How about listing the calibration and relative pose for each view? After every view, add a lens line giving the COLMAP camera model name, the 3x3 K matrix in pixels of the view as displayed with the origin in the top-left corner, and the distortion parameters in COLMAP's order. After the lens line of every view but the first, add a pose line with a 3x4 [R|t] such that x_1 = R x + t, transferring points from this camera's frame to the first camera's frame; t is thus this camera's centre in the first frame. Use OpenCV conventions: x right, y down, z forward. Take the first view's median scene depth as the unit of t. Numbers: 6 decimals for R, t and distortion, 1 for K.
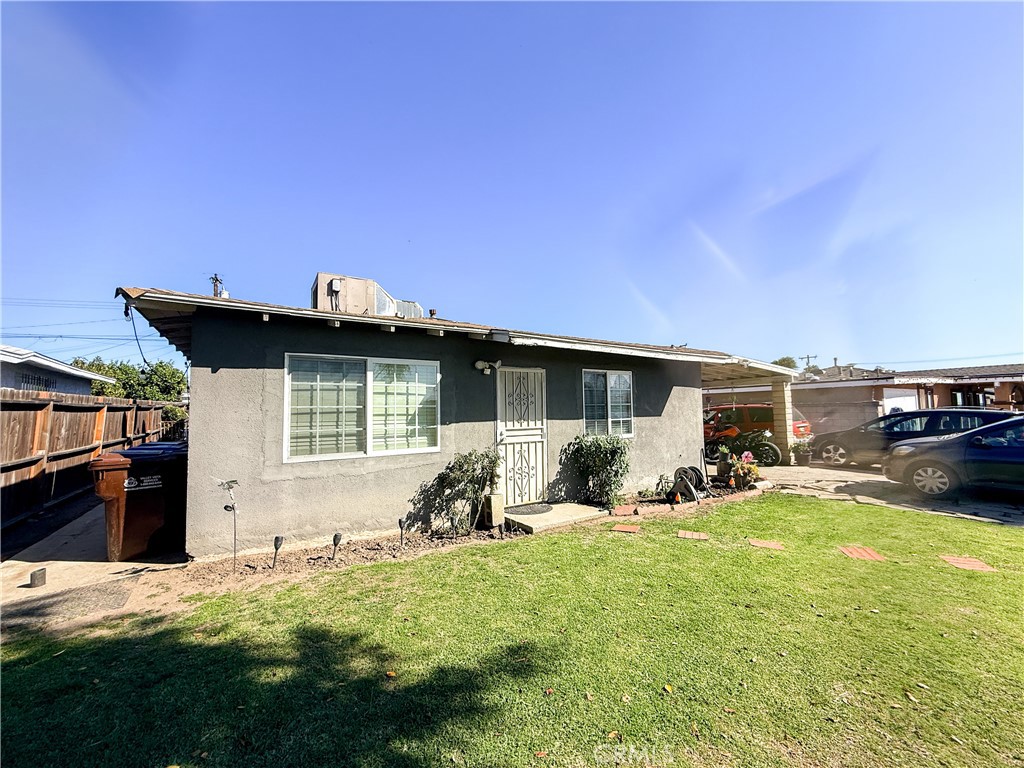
lens RADIAL K [[410.0, 0, 522.7], [0, 410.0, 386.3], [0, 0, 1]] dist [-0.000091, 0.000304]
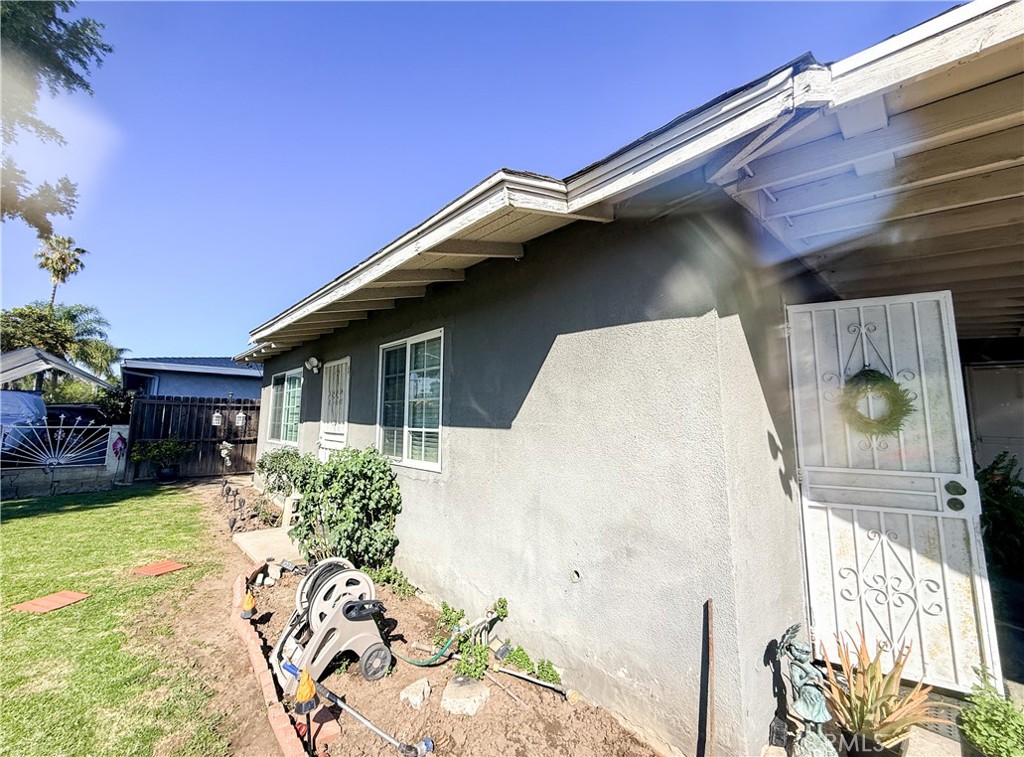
lens RADIAL K [[410.0, 0, 503.0], [0, 410.0, 368.7], [0, 0, 1]] dist [-0.000091, 0.000304]
pose [[0.159599, -0.103899, -0.981699, 1.030368], [0.046474, 0.994134, -0.097660, 0.082865], [0.986087, -0.030037, 0.163491, 1.399038]]
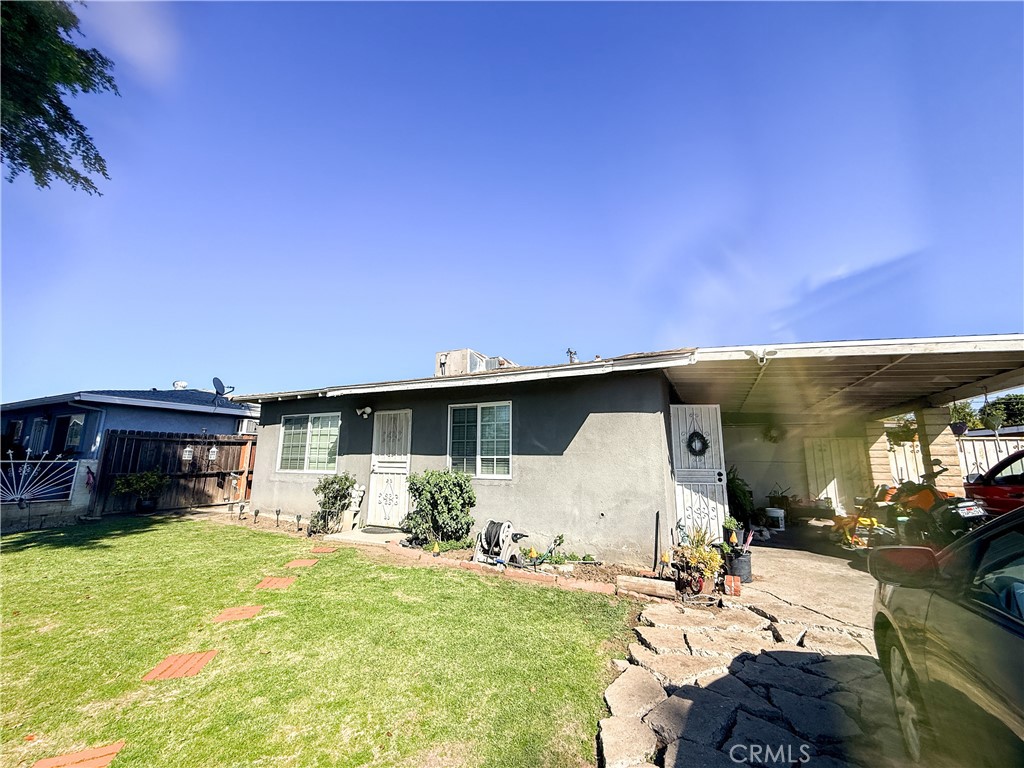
lens RADIAL K [[410.0, 0, 503.4], [0, 410.0, 387.1], [0, 0, 1]] dist [-0.000091, 0.000304]
pose [[0.504011, -0.128093, -0.854146, 1.405373], [0.037325, 0.991248, -0.126629, 0.060217], [0.862890, 0.031941, 0.504381, 0.780228]]
